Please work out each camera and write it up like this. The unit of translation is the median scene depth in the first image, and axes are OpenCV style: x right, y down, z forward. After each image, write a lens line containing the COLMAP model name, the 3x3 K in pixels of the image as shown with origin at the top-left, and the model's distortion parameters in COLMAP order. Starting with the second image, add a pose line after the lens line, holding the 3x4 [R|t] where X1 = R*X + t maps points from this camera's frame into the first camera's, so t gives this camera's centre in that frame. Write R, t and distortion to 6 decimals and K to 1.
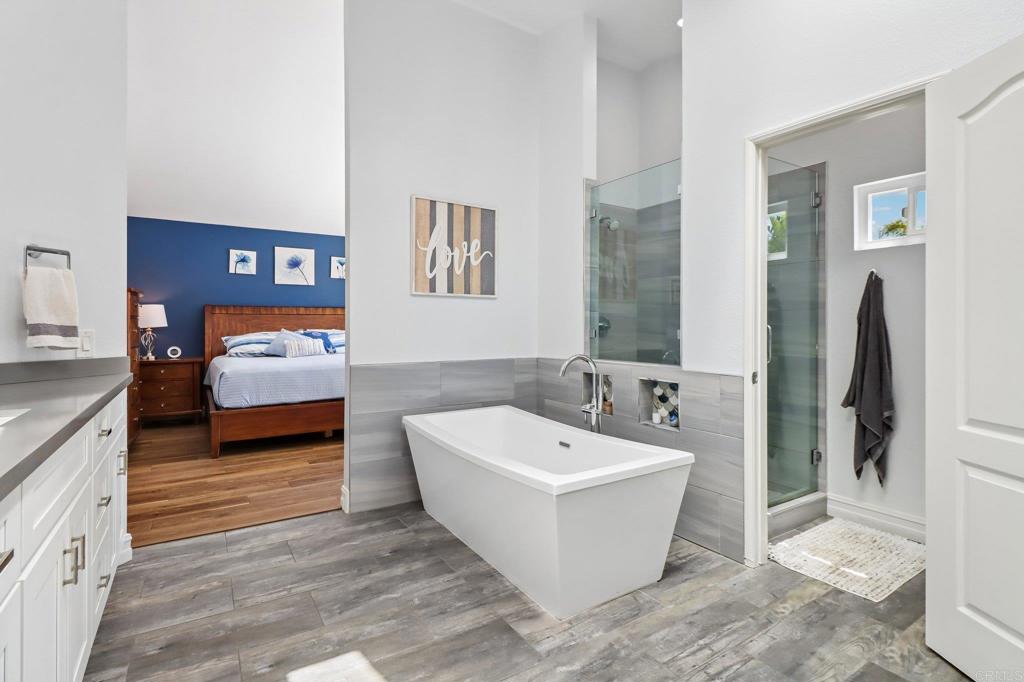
lens RADIAL K [[499.8, 0, 514.1], [0, 499.8, 328.4], [0, 0, 1]] dist [-0.001141, -0.000675]
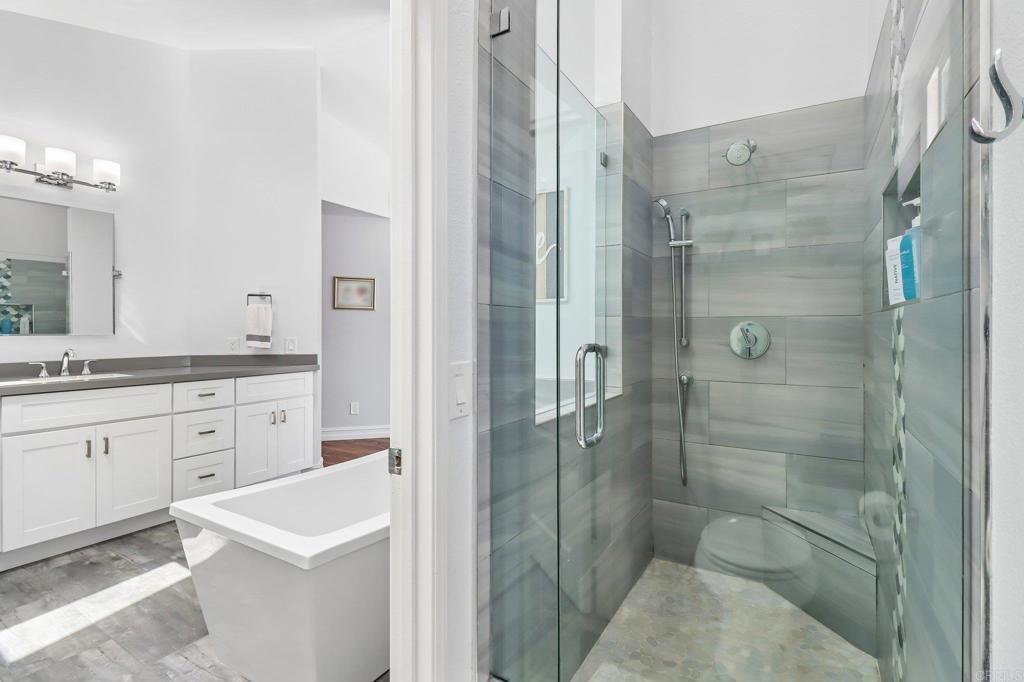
lens RADIAL K [[499.8, 0, 514.1], [0, 499.8, 328.4], [0, 0, 1]] dist [-0.001141, -0.000675]
pose [[0.424104, 0.002324, -0.905611, 0.399041], [-0.001285, 0.999997, 0.001964, -0.012921], [0.905613, 0.000331, 0.424105, 0.375364]]
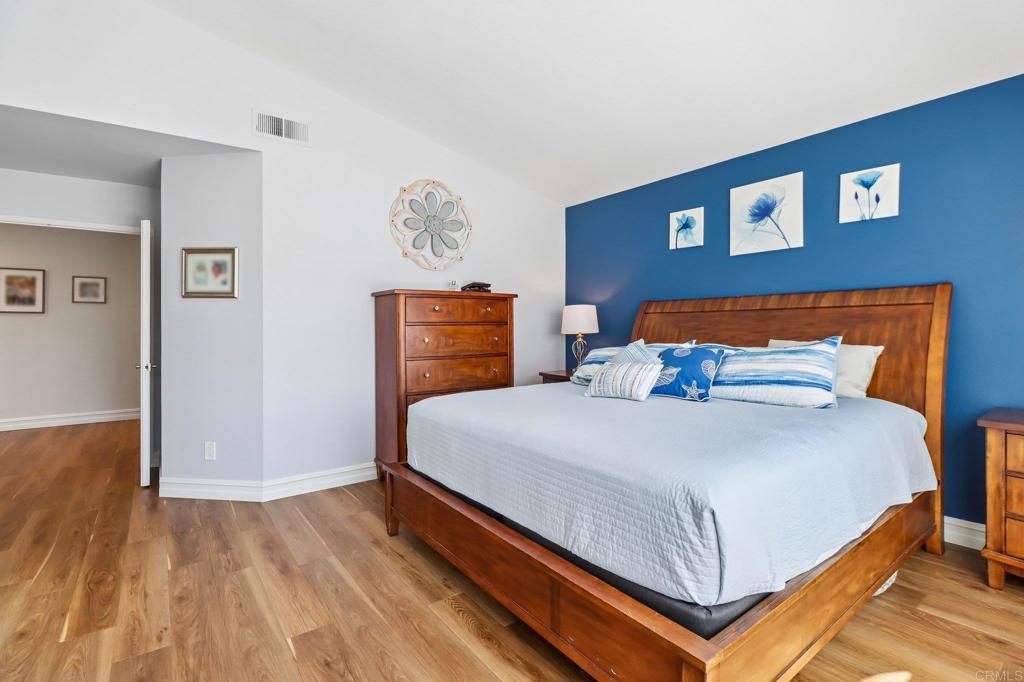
lens RADIAL K [[485.0, 0, 515.9], [0, 485.0, 316.8], [0, 0, 1]] dist [-0.002550, -0.001250]
pose [[0.073327, -0.024200, -0.997014, 0.042308], [-0.002368, 0.999699, -0.024440, -0.009228], [0.997305, 0.004153, 0.073247, 0.816559]]
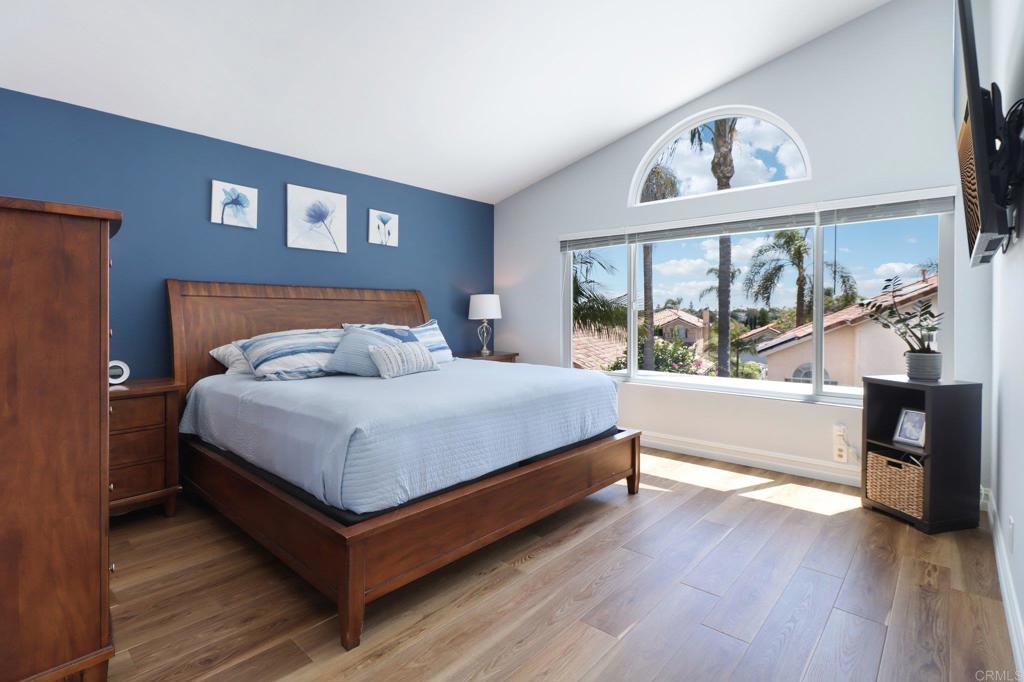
lens RADIAL K [[485.0, 0, 515.9], [0, 485.0, 316.8], [0, 0, 1]] dist [-0.002550, -0.001250]
pose [[0.962681, -0.000210, 0.270638, -0.422673], [0.001632, 0.999986, -0.005029, -0.004092], [-0.270633, 0.005283, 0.962668, 0.426555]]
